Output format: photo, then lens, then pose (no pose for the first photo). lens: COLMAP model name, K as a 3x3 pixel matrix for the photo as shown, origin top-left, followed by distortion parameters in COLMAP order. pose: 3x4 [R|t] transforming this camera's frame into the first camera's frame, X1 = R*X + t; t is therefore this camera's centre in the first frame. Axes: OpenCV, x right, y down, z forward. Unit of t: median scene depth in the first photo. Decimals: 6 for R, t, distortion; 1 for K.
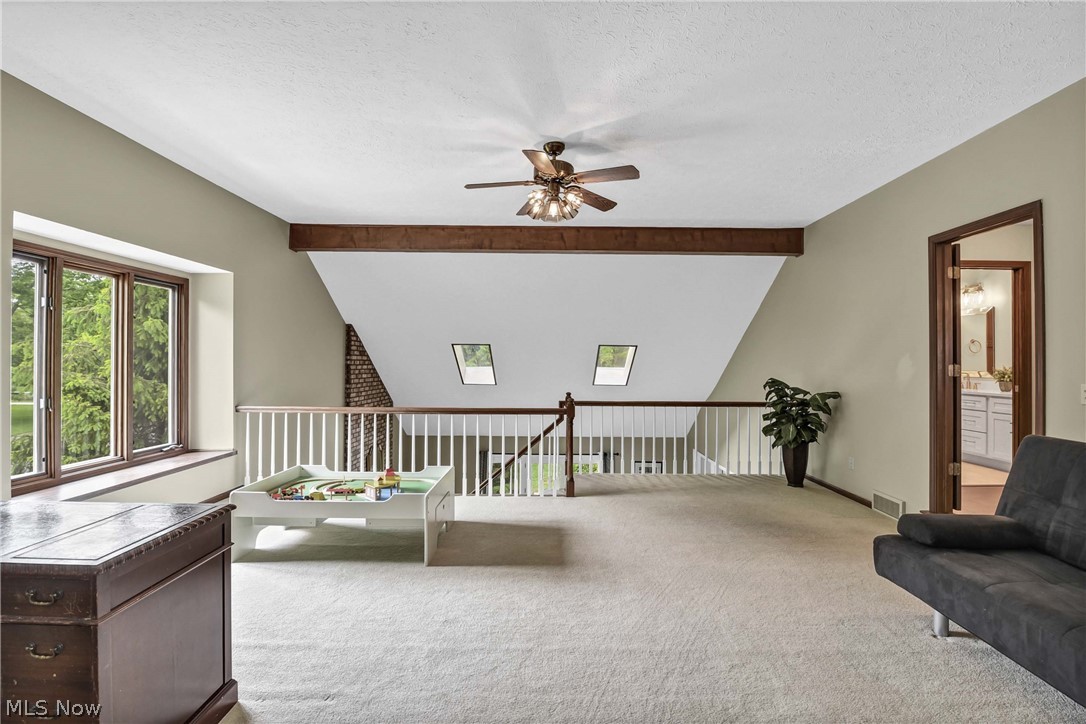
lens RADIAL K [[486.6, 0, 540.1], [0, 486.6, 362.0], [0, 0, 1]] dist [-0.004821, -0.005615]
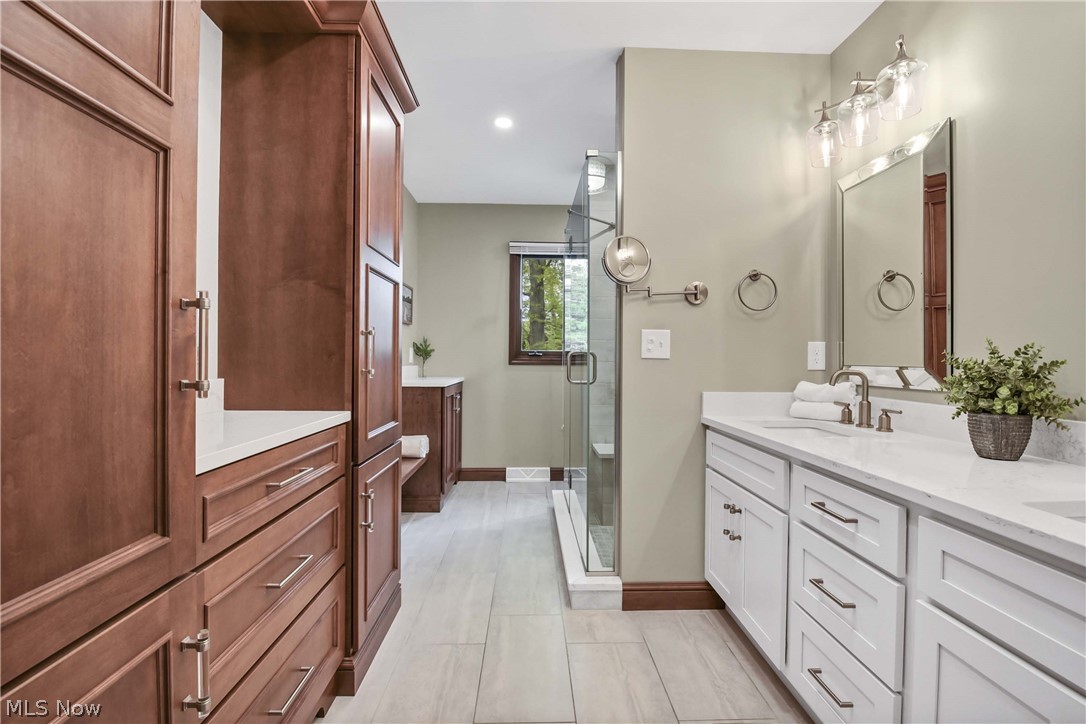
lens RADIAL K [[486.6, 0, 546.5], [0, 486.6, 360.3], [0, 0, 1]] dist [-0.004821, -0.005615]
pose [[0.998592, 0.003390, 0.052934, 0.705473], [-0.003663, 0.999980, 0.005068, 0.015143], [-0.052915, -0.005255, 0.998585, 0.746371]]
